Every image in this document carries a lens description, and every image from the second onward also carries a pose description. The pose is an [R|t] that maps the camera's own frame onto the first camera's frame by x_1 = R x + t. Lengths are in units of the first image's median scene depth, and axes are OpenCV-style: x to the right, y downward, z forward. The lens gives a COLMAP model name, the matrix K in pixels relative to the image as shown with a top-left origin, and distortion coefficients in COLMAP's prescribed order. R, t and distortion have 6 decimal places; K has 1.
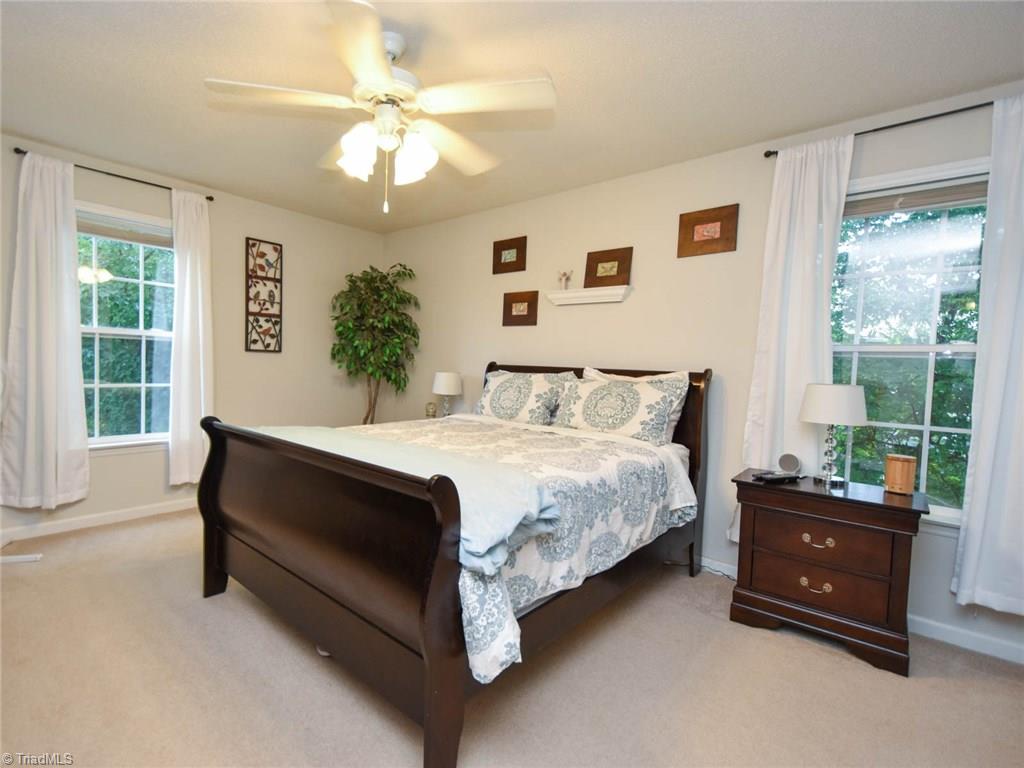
lens RADIAL K [[500.4, 0, 520.4], [0, 500.4, 392.3], [0, 0, 1]] dist [0.020242, -0.001666]
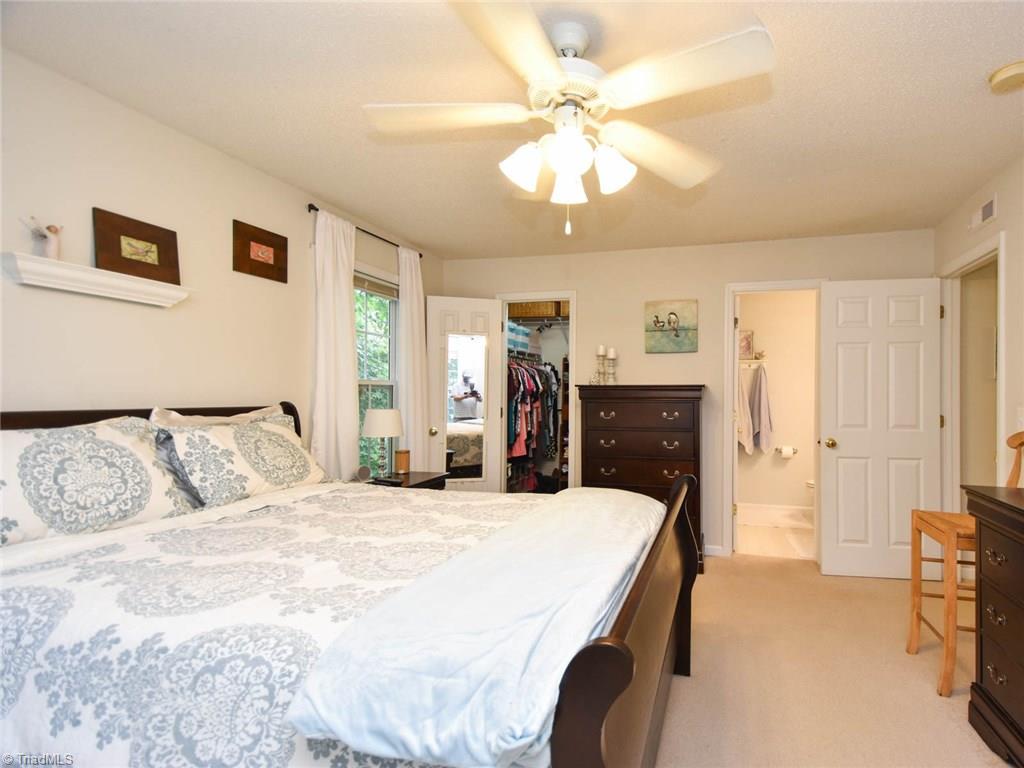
lens RADIAL K [[500.4, 0, 520.4], [0, 500.4, 392.3], [0, 0, 1]] dist [0.020242, -0.001666]
pose [[-0.270333, -0.021227, 0.962533, -0.630246], [0.040679, 0.998612, 0.033447, -0.074976], [-0.961907, 0.048197, -0.269095, 0.783484]]
